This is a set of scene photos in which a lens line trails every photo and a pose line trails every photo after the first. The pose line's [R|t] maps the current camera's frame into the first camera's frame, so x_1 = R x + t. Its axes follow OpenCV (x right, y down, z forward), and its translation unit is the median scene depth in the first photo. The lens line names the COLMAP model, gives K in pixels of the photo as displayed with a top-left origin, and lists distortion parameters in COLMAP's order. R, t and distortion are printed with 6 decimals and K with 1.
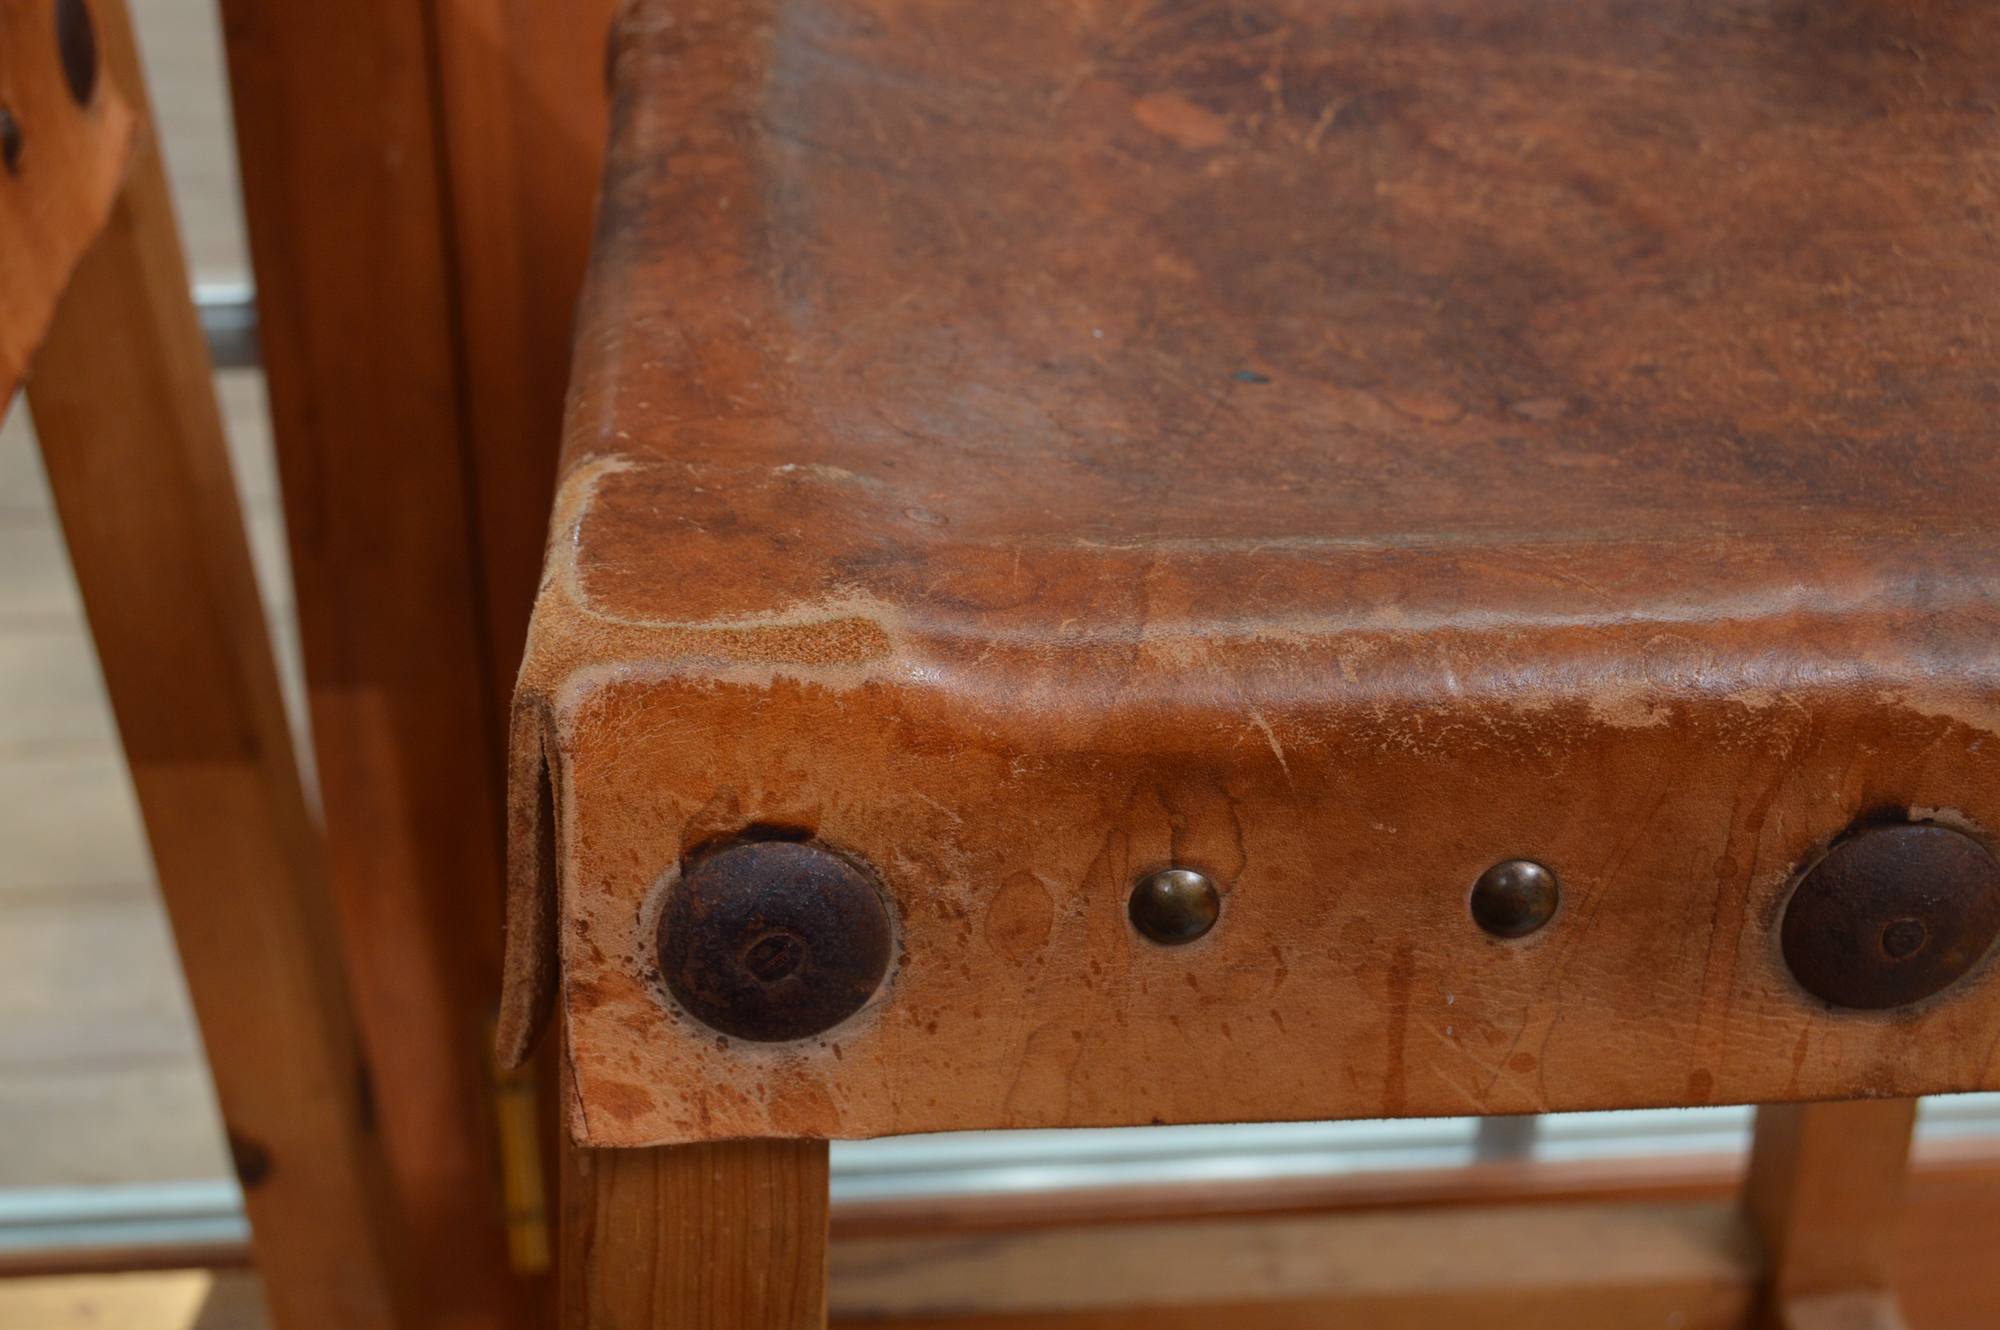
lens RADIAL K [[2941.1, 0, 997.4], [0, 2941.1, 672.0], [0, 0, 1]] dist [-0.057200, 0.000000]
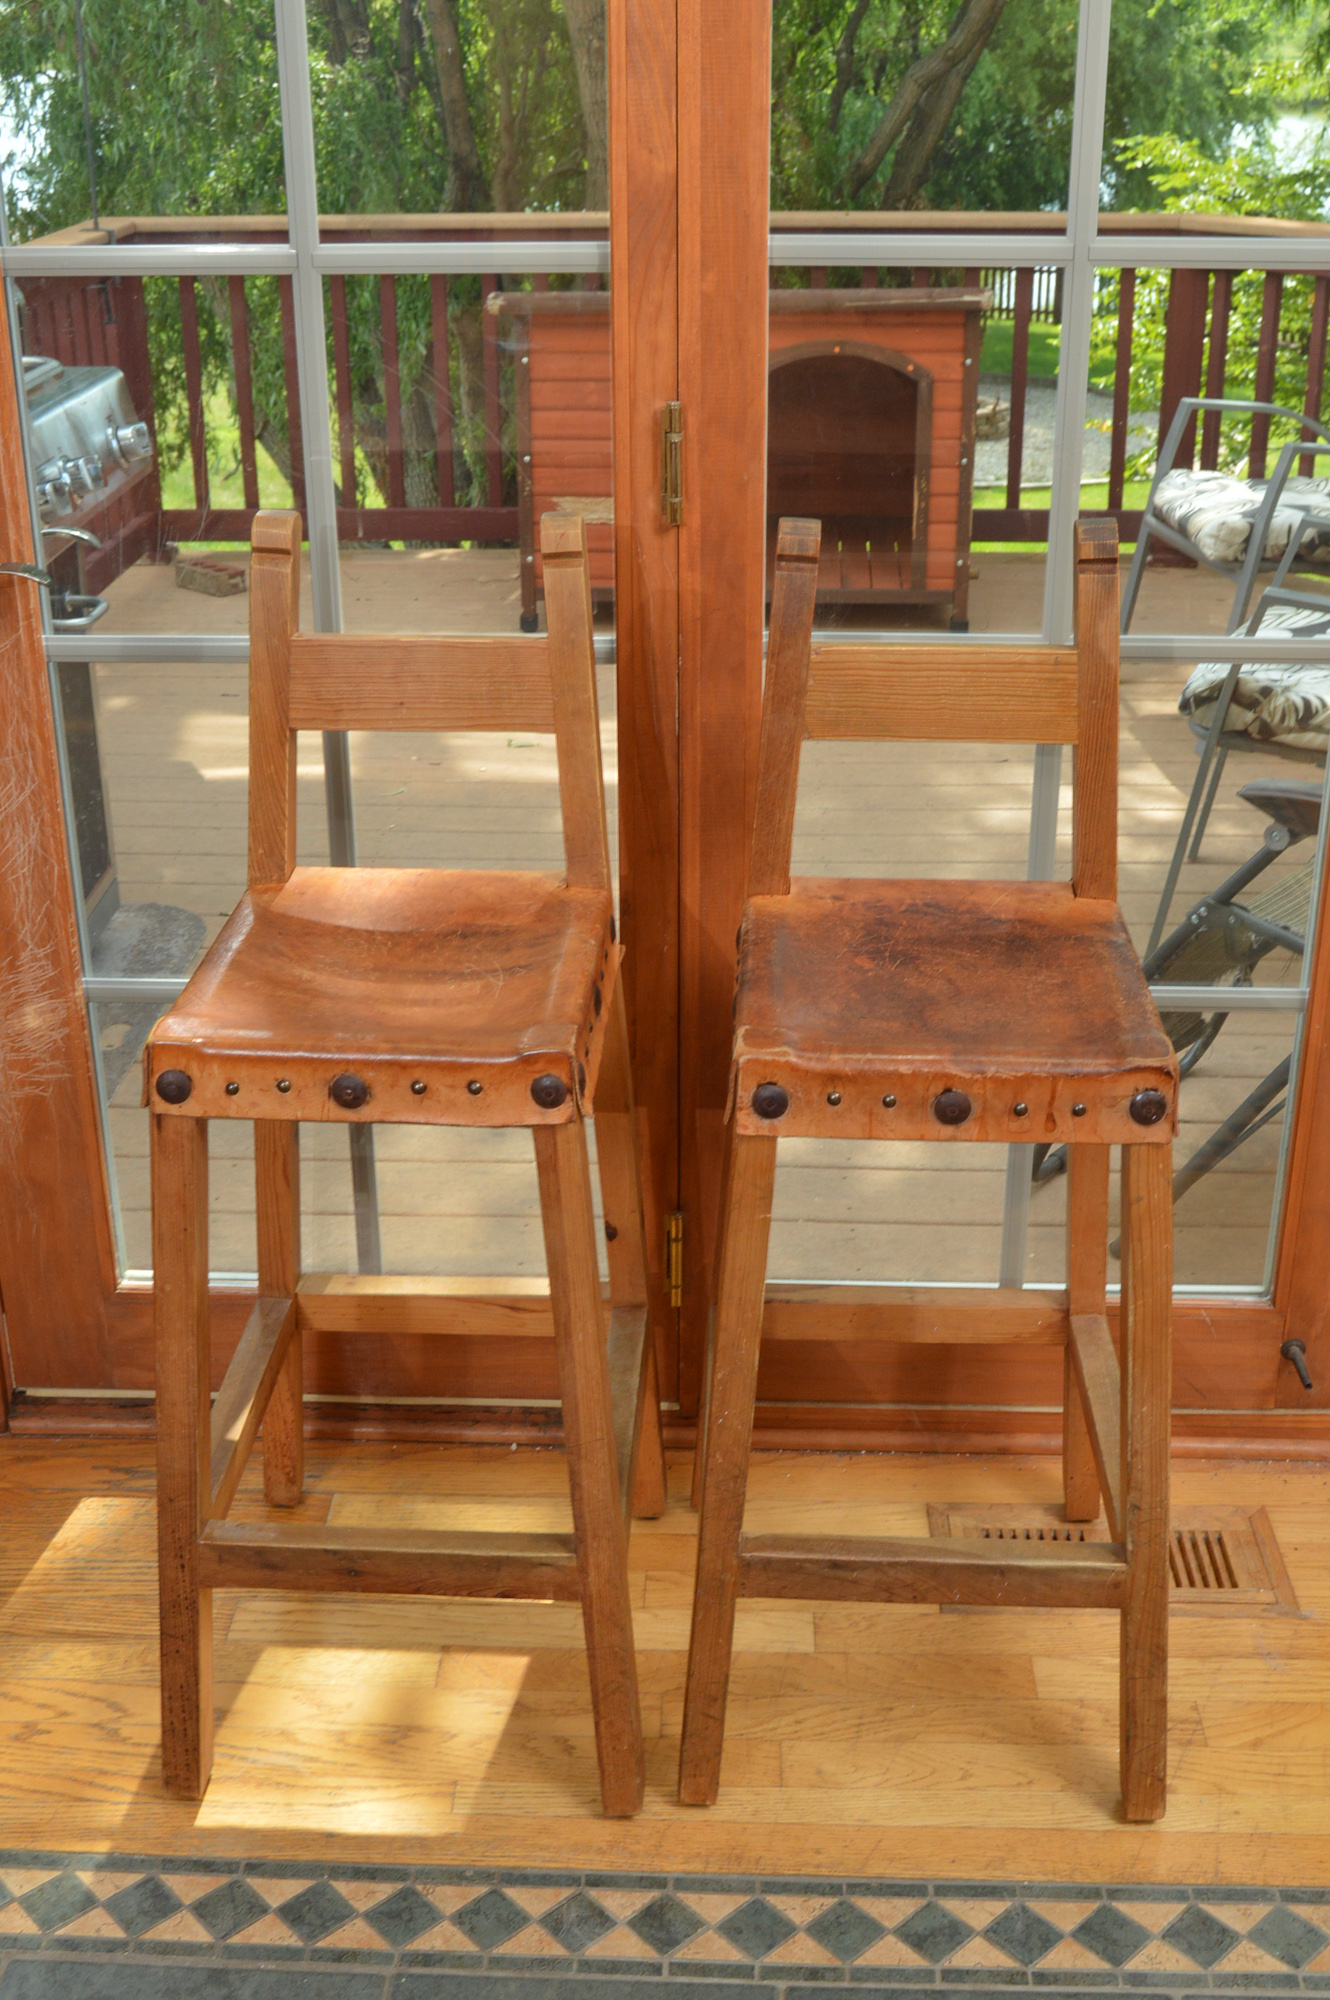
lens RADIAL K [[2206.1, 0, 659.4], [0, 2206.1, 997.3], [0, 0, 1]] dist [-0.069471, 0.000000]
pose [[0.991644, 0.039621, -0.122772, 0.259782], [-0.053288, 0.992488, -0.110124, 0.400440], [0.117486, 0.115746, 0.986306, -3.710559]]
